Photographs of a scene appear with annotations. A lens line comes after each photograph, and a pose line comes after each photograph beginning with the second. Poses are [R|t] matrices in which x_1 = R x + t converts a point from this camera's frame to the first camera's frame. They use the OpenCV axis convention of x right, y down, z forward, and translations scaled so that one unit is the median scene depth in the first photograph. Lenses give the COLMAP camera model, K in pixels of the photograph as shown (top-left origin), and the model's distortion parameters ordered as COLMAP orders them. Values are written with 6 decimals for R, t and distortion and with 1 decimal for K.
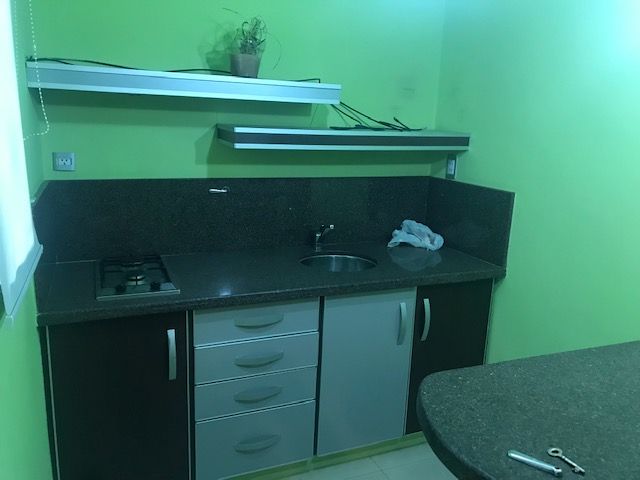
lens RADIAL K [[524.8, 0, 319.9], [0, 524.8, 240.7], [0, 0, 1]] dist [0.008016, -0.024523]
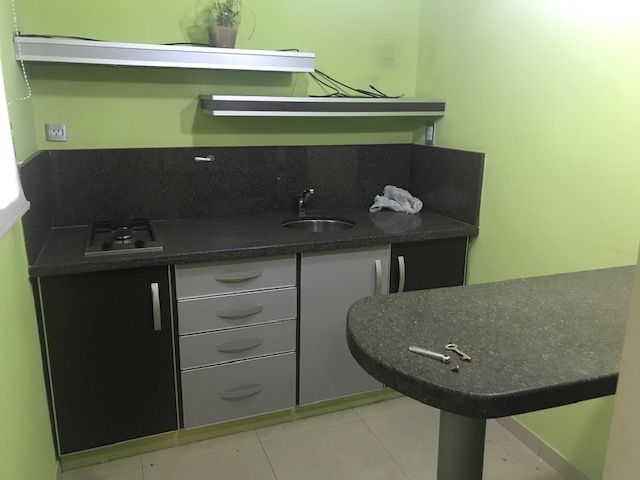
lens RADIAL K [[524.8, 0, 320.6], [0, 524.8, 239.4], [0, 0, 1]] dist [0.008016, -0.024523]
pose [[0.999342, -0.019017, -0.030894, 0.079098], [0.019671, 0.999586, 0.020988, 0.053941], [0.030482, -0.021582, 0.999302, -0.056422]]
